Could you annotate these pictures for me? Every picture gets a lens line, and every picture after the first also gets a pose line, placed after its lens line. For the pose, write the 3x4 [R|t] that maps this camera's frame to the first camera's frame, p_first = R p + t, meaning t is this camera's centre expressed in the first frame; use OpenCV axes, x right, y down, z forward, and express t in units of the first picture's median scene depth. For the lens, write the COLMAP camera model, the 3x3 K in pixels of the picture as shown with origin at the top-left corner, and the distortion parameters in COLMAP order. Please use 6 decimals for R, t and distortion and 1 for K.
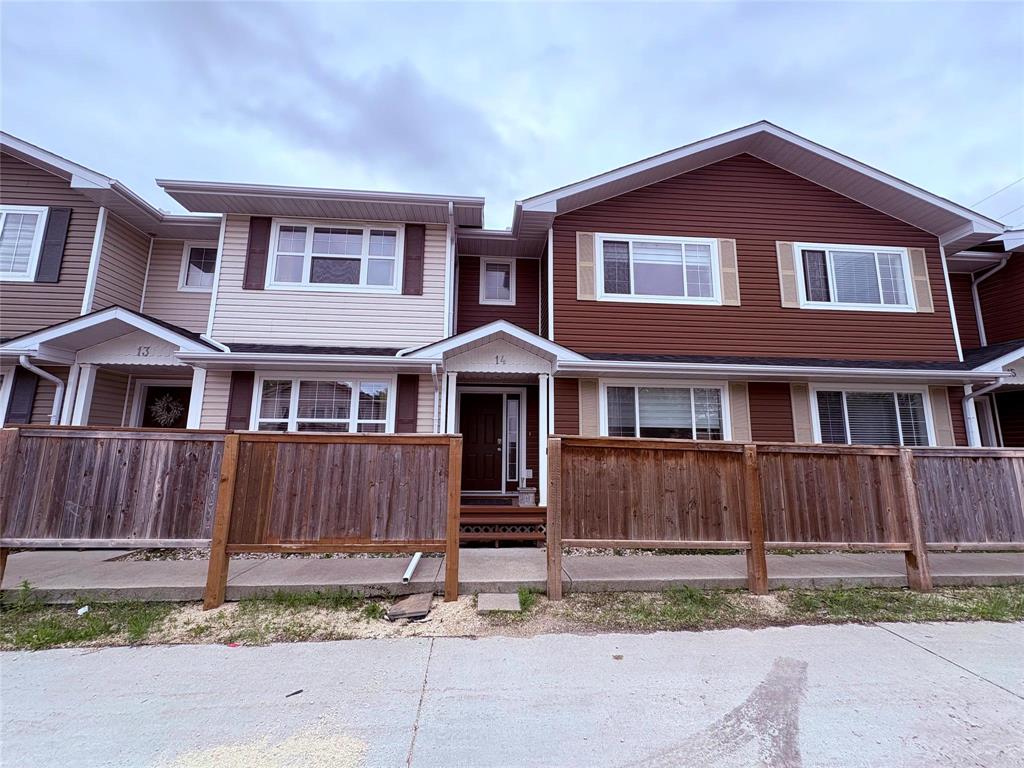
lens RADIAL K [[408.8, 0, 512.0], [0, 408.8, 384.0], [0, 0, 1]] dist [0.000859, 0.000132]
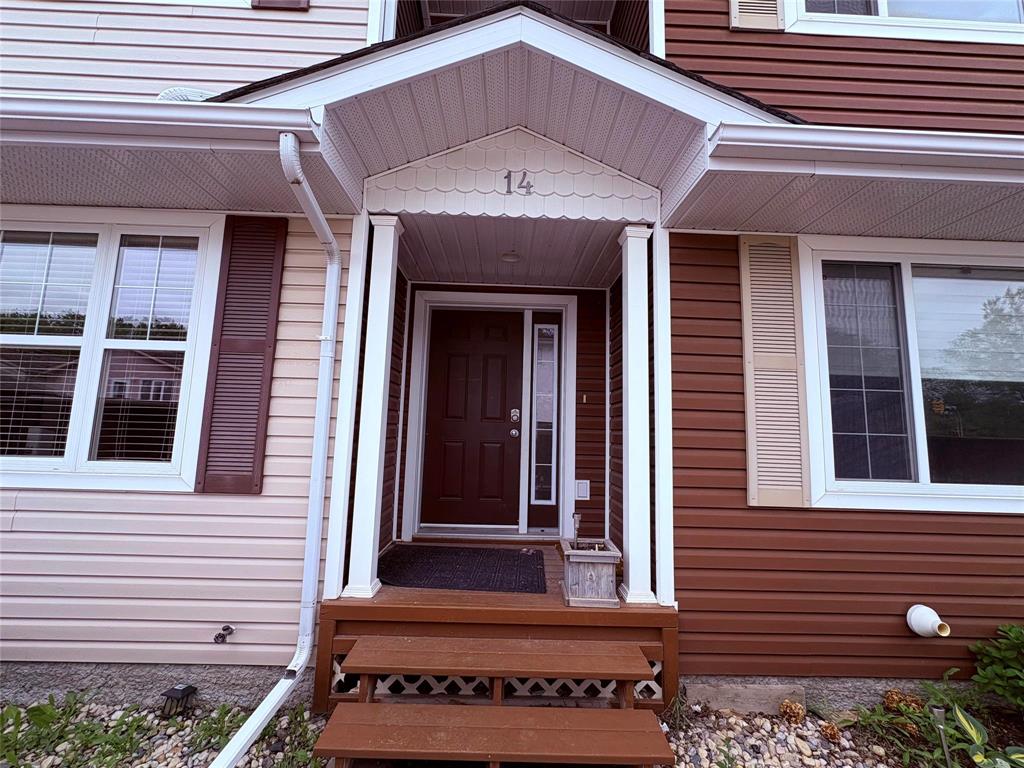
lens RADIAL K [[408.8, 0, 512.0], [0, 408.8, 384.0], [0, 0, 1]] dist [0.000859, 0.000132]
pose [[0.998410, 0.013700, -0.054678, -0.010473], [-0.011550, 0.999155, 0.039444, 0.092230], [0.055172, -0.038750, 0.997725, 0.573829]]
